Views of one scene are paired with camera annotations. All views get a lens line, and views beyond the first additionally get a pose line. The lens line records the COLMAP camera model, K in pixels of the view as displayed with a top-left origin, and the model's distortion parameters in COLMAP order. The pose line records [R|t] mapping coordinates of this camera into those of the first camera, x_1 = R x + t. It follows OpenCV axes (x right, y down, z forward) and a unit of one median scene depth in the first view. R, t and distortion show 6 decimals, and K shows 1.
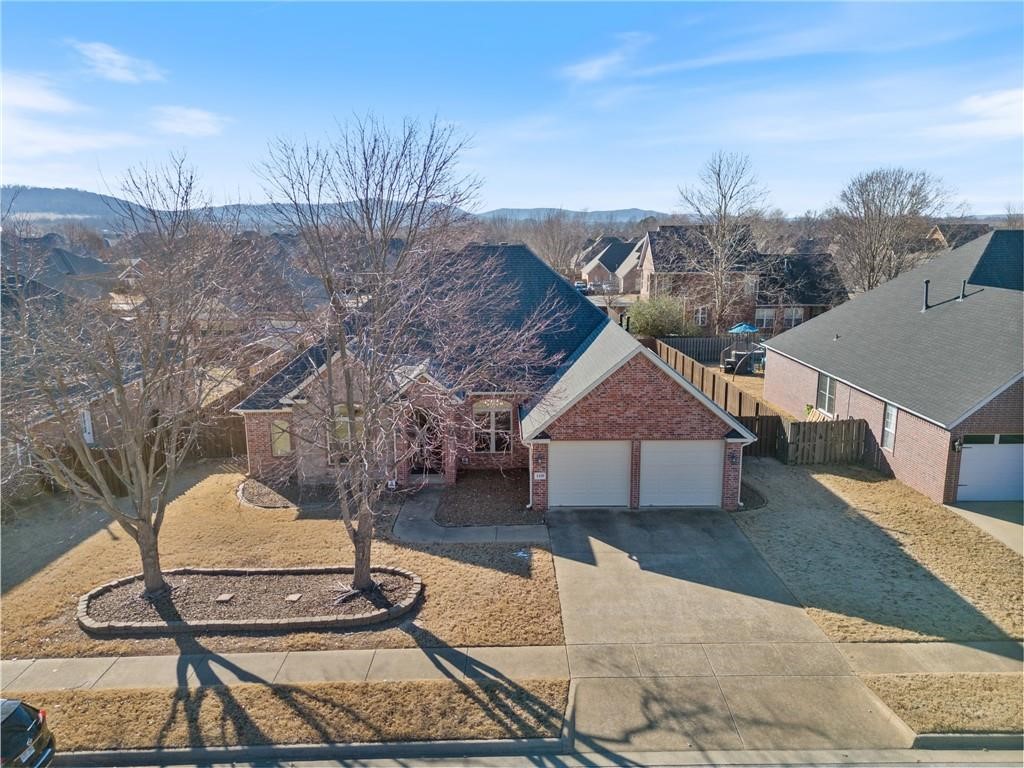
lens RADIAL K [[734.2, 0, 512.0], [0, 734.2, 384.0], [0, 0, 1]] dist [0.047773, -0.037025]
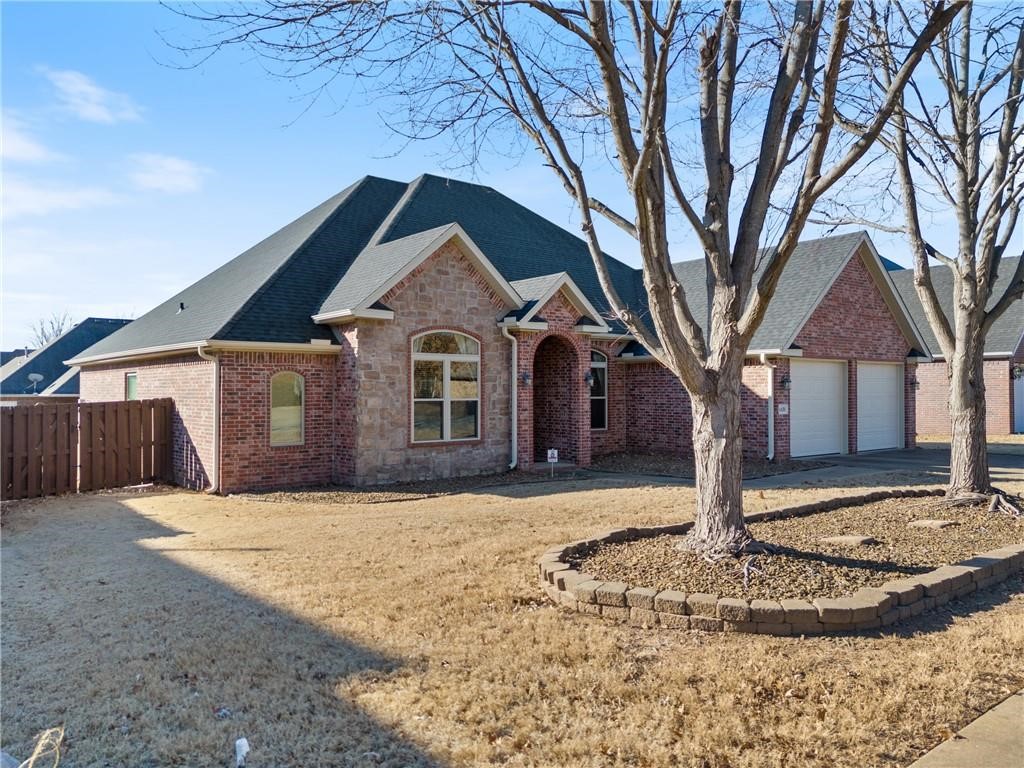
lens RADIAL K [[747.3, 0, 512.0], [0, 747.3, 384.0], [0, 0, 1]] dist [0.063072, -0.138557]
pose [[0.785575, 0.012871, 0.618633, -0.735953], [0.119171, 0.977919, -0.171676, 0.237678], [-0.607183, 0.208587, 0.766695, 0.753196]]
